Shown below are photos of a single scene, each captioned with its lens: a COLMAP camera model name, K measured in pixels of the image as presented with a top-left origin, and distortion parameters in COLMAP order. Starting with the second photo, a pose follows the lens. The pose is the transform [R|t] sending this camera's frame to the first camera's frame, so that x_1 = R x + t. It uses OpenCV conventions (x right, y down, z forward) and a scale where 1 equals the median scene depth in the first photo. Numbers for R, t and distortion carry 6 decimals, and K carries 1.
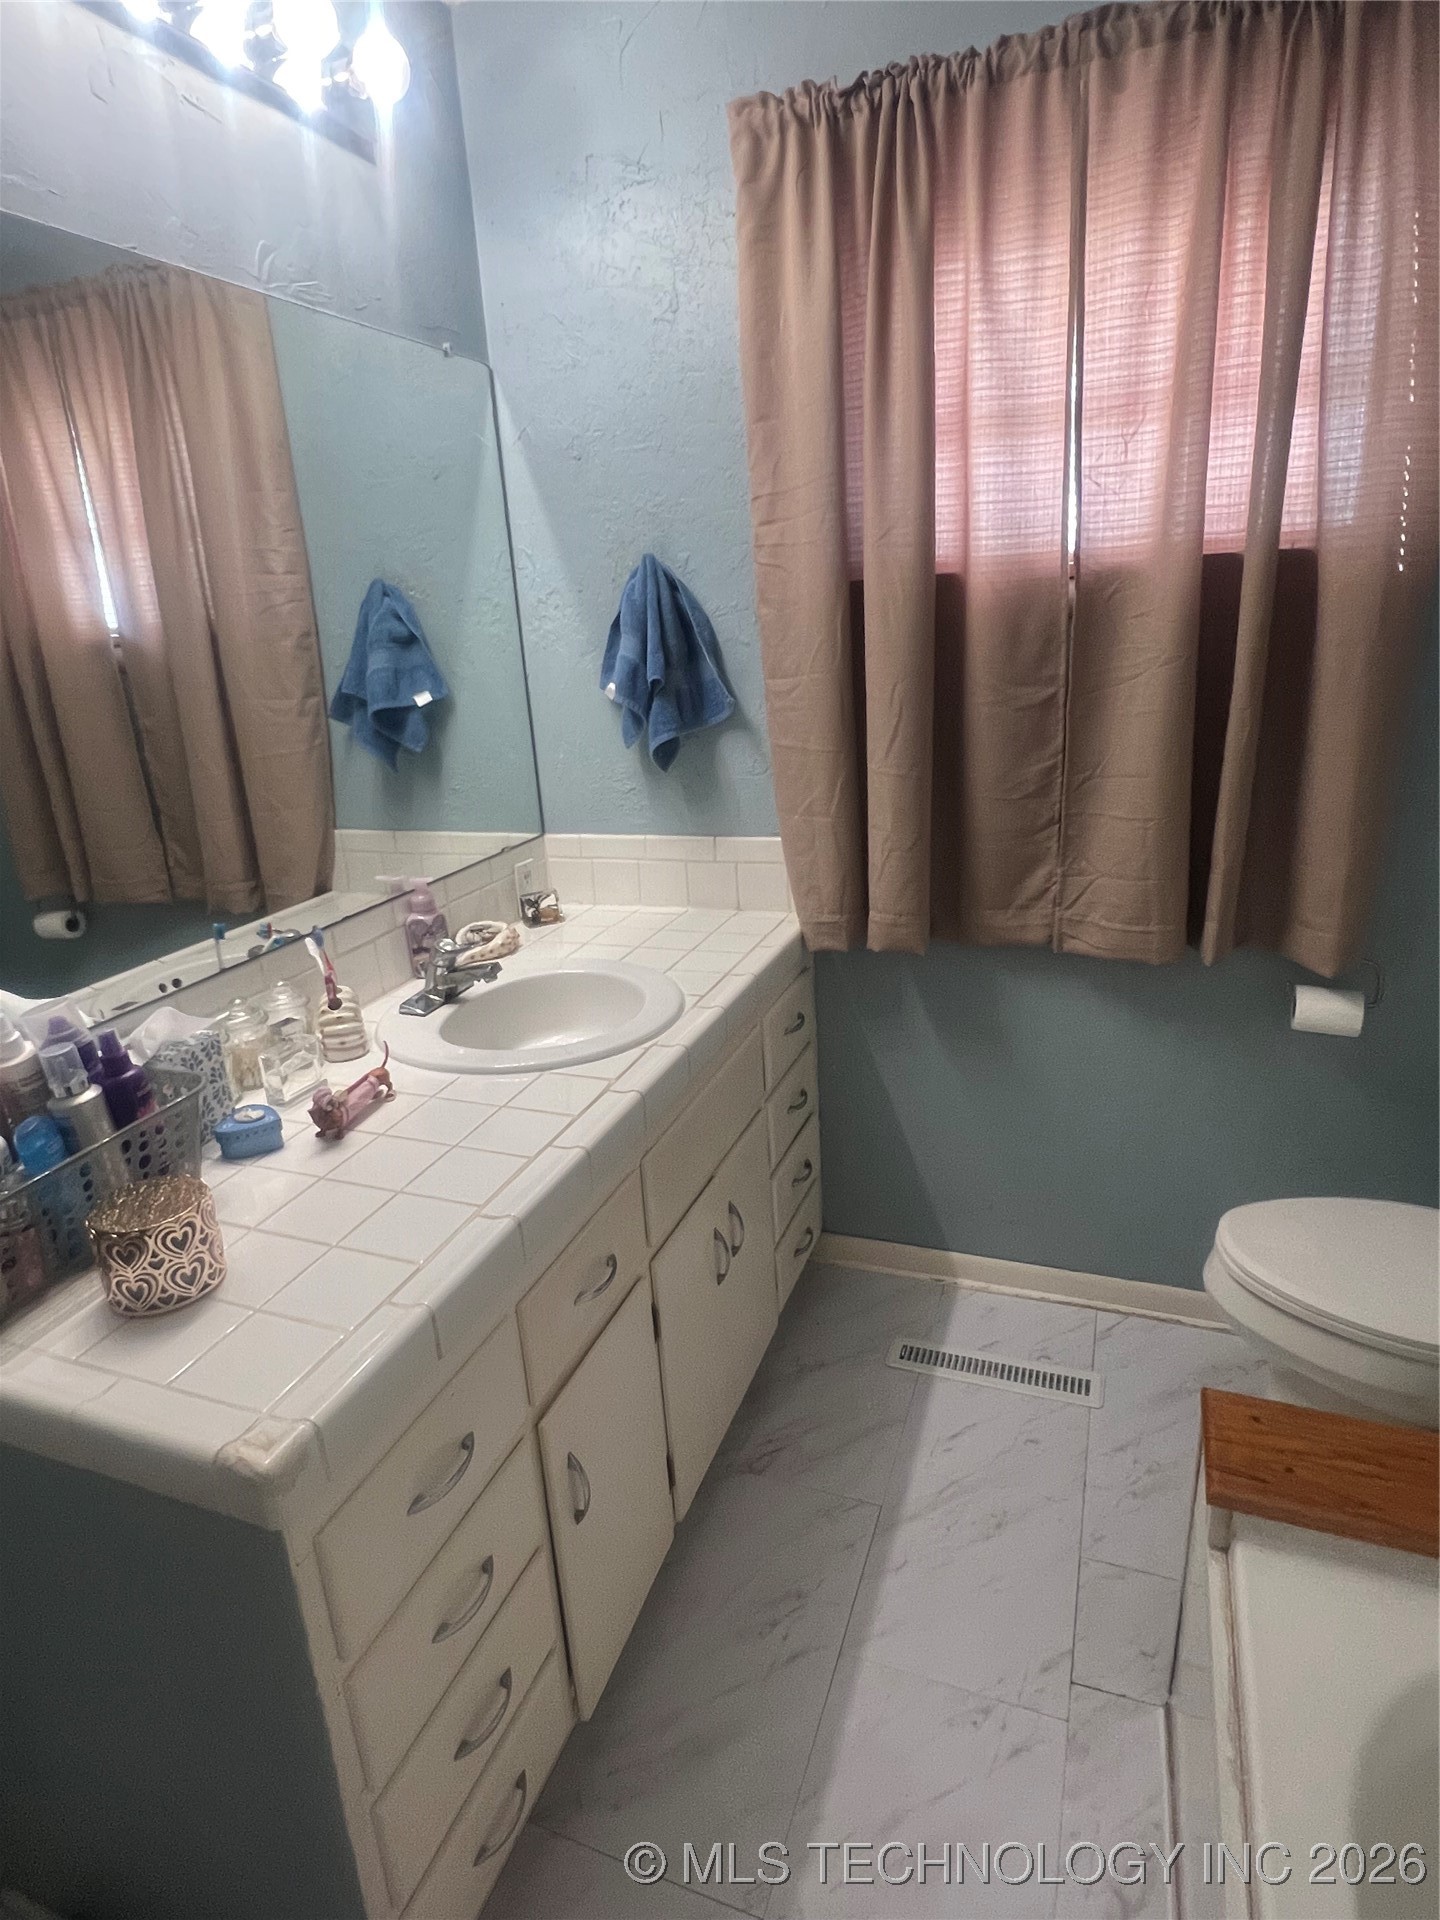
lens RADIAL K [[1066.4, 0, 718.9], [0, 1066.4, 945.5], [0, 0, 1]] dist [-0.005334, 0.003559]
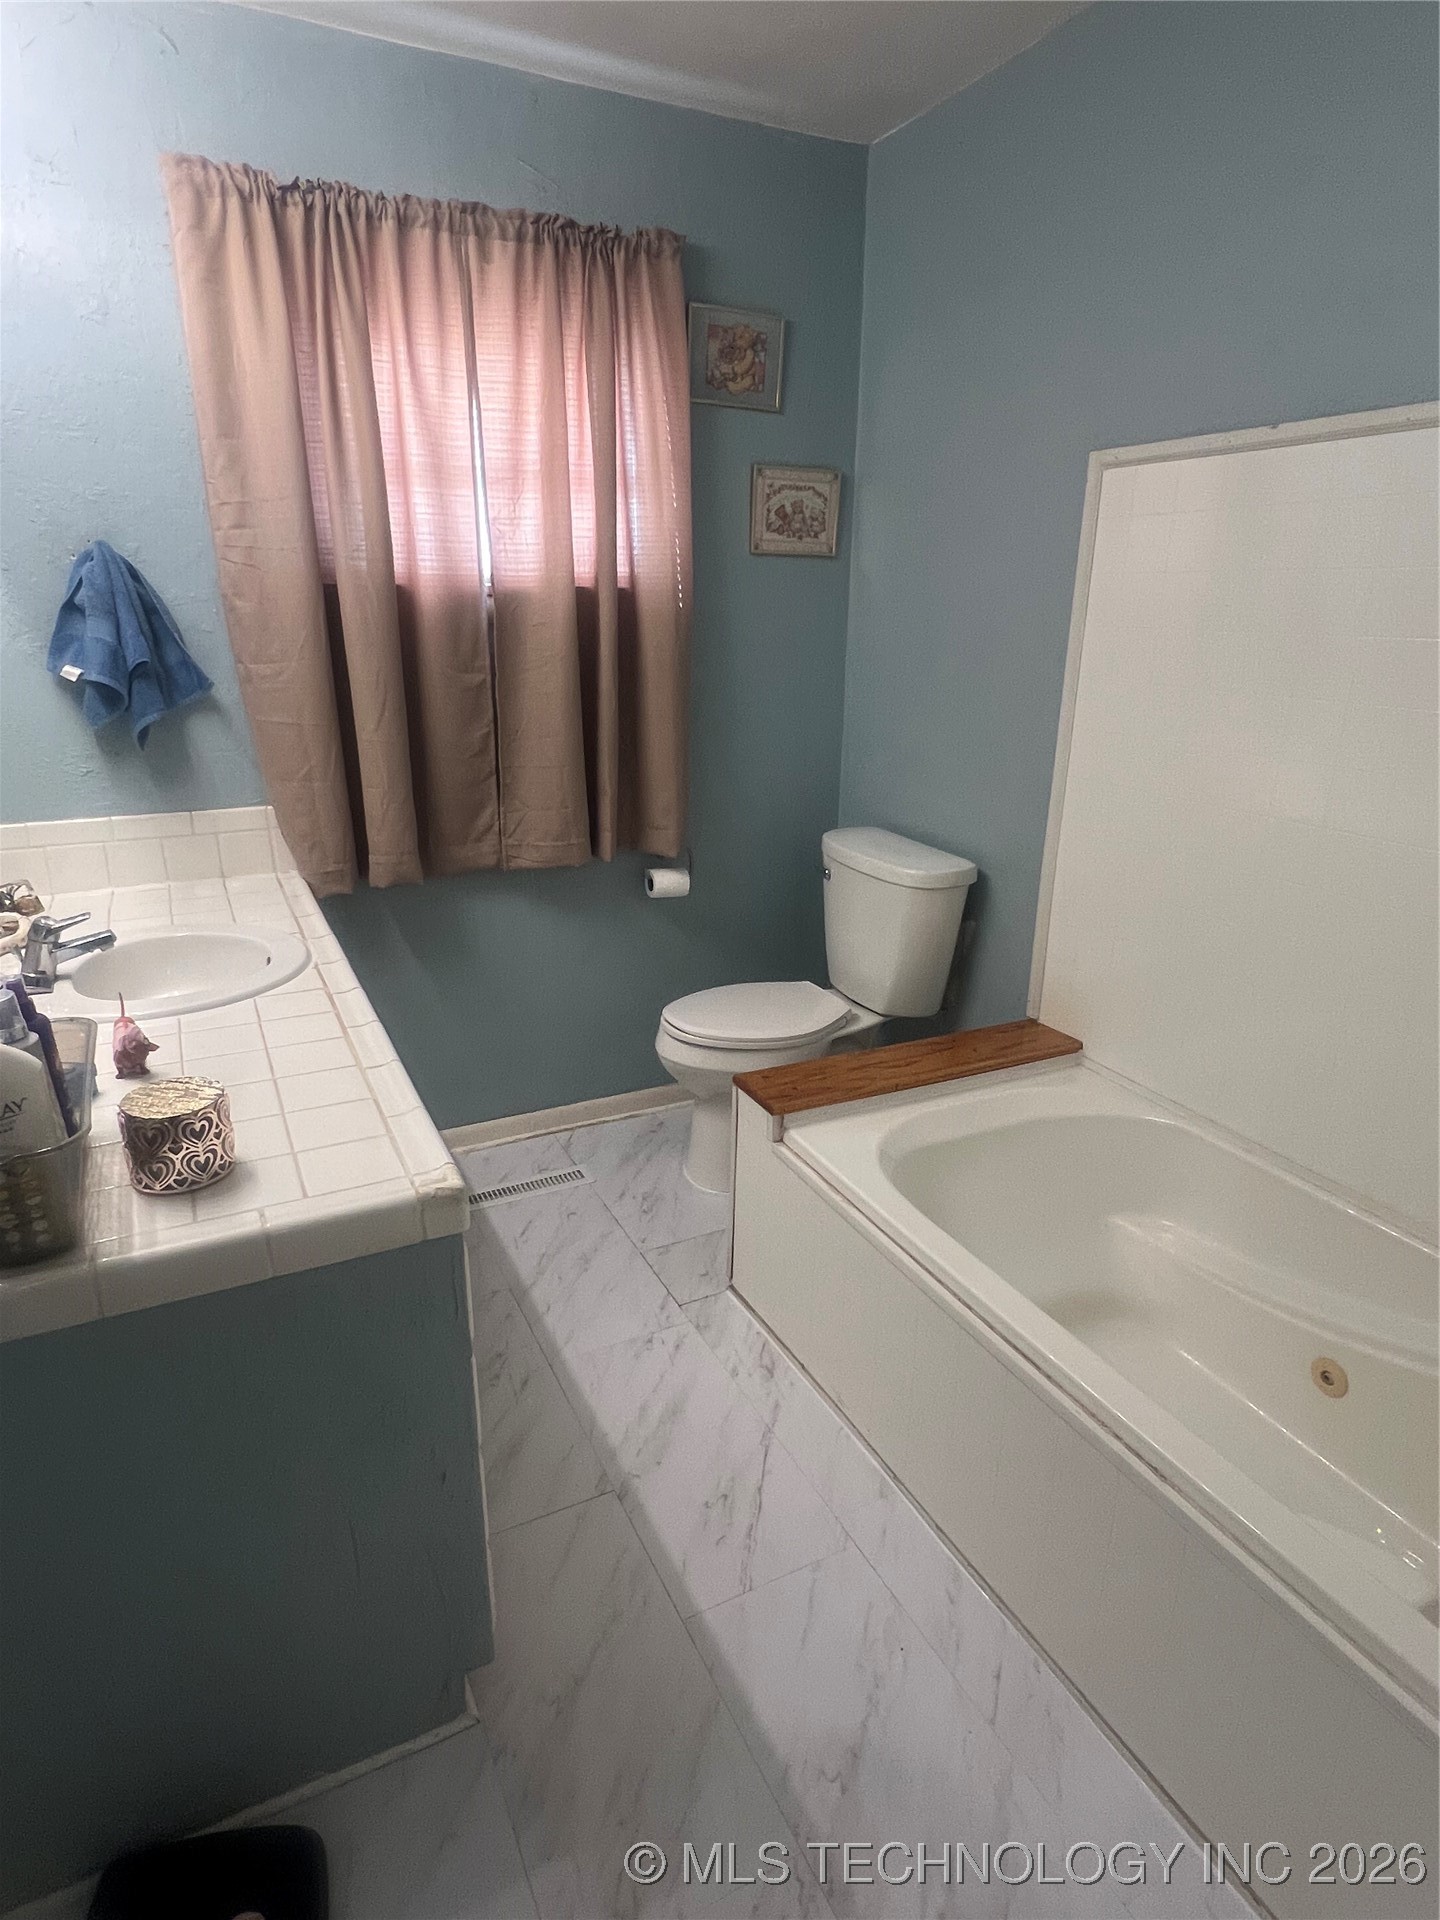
lens RADIAL K [[1066.4, 0, 718.9], [0, 1066.4, 945.5], [0, 0, 1]] dist [-0.005334, 0.003559]
pose [[0.665627, -0.166508, 0.727472, -0.561329], [0.173193, 0.982644, 0.066444, 0.063303], [-0.725910, 0.081766, 0.682912, -0.129078]]
